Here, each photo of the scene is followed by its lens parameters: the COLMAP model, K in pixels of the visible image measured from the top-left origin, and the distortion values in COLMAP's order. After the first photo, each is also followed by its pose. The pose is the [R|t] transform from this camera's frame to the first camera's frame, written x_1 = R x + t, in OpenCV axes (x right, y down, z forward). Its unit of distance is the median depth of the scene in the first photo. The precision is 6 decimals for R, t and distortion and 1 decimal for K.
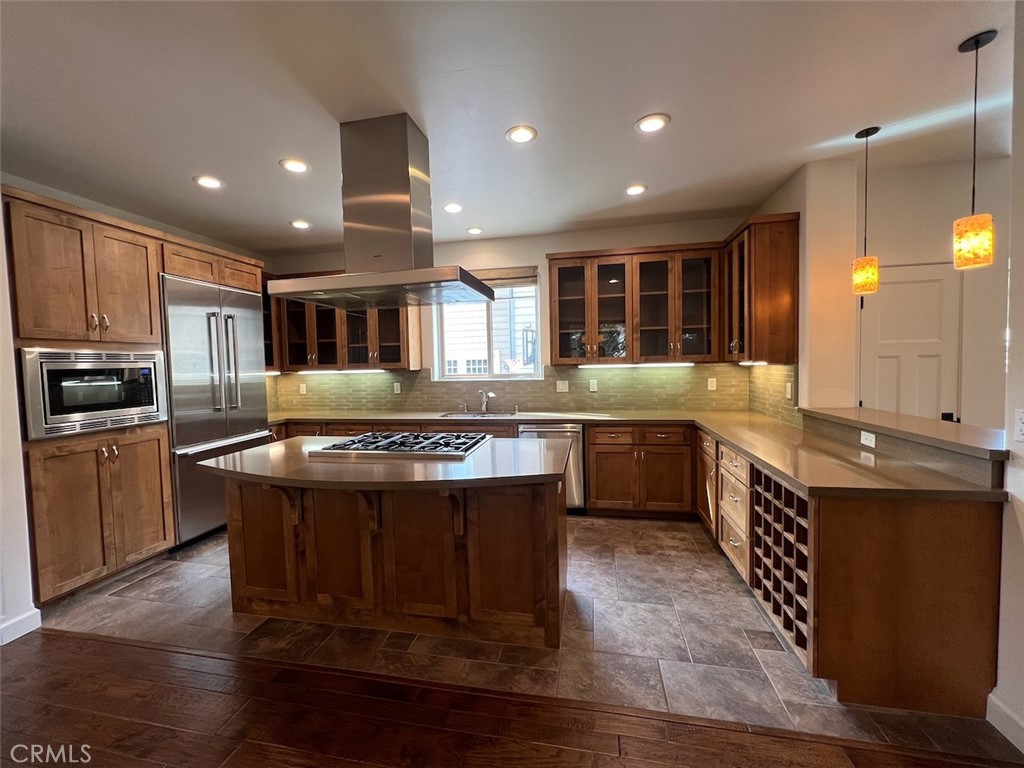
lens RADIAL K [[409.5, 0, 511.9], [0, 409.5, 382.2], [0, 0, 1]] dist [-0.002937, 0.000186]
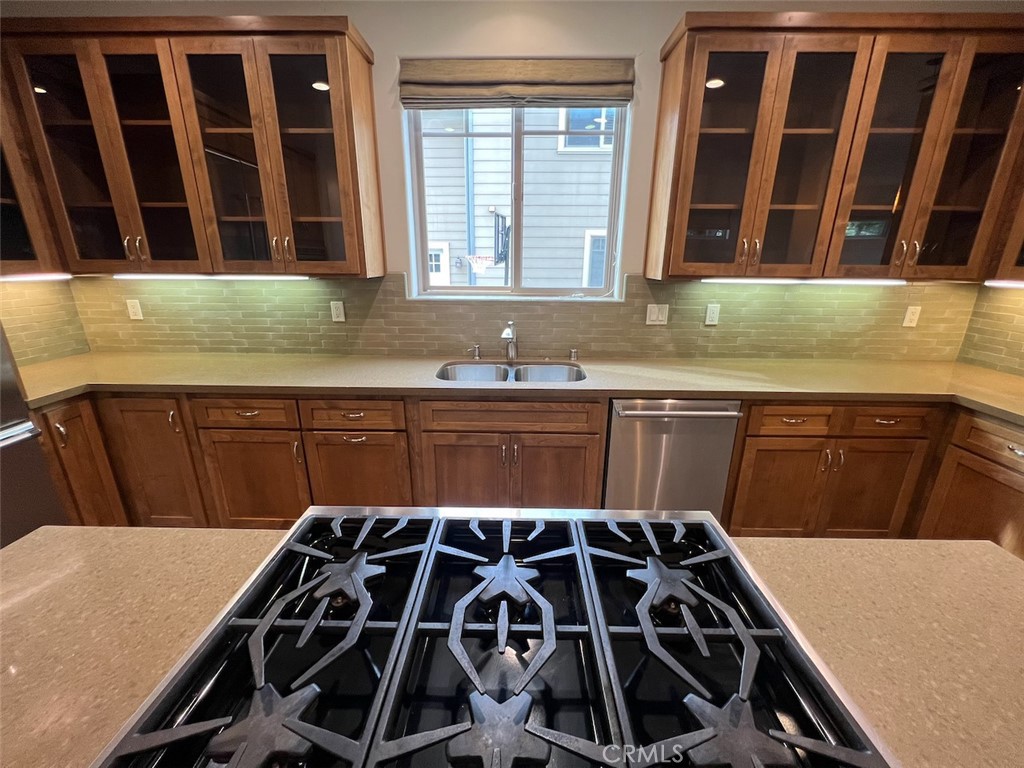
lens RADIAL K [[409.5, 0, 511.1], [0, 409.5, 382.1], [0, 0, 1]] dist [-0.002937, 0.000186]
pose [[0.984261, -0.022035, 0.175340, -0.169251], [-0.021506, 0.969886, 0.242609, -0.031395], [-0.175406, -0.242562, 0.954147, 0.481581]]
